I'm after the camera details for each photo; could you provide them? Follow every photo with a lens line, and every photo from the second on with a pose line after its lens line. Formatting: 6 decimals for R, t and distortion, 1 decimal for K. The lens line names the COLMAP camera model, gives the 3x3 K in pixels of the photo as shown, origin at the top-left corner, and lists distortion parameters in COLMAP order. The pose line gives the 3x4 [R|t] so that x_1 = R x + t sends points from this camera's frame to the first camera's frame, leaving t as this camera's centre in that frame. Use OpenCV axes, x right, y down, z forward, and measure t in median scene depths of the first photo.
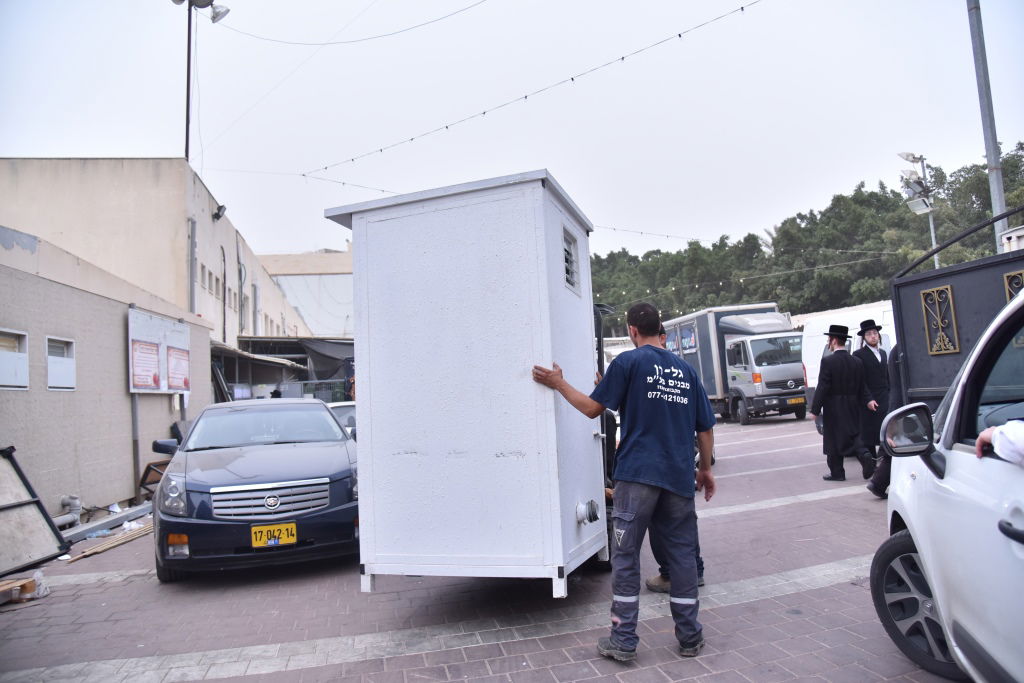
lens RADIAL K [[698.6, 0, 512.0], [0, 698.6, 341.5], [0, 0, 1]] dist [-0.074055, 0.000594]
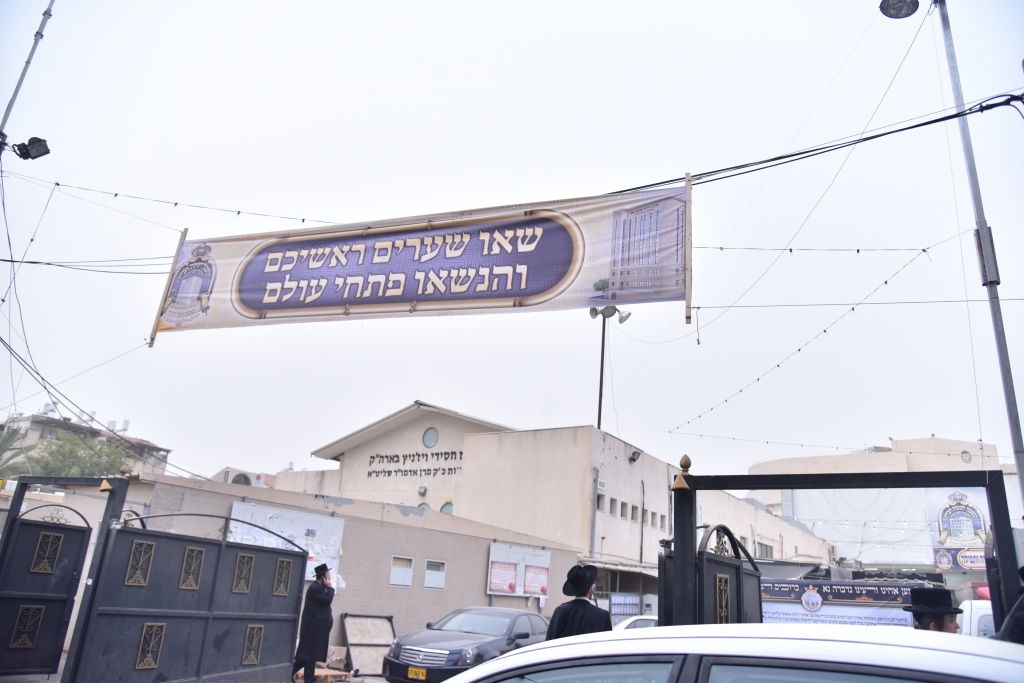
lens RADIAL K [[698.6, 0, 512.0], [0, 698.6, 341.5], [0, 0, 1]] dist [-0.074055, 0.000594]
pose [[0.689078, -0.143172, -0.710403, 0.720241], [-0.055259, 0.967055, -0.248497, -0.097695], [0.722577, 0.210490, 0.658465, -0.196927]]
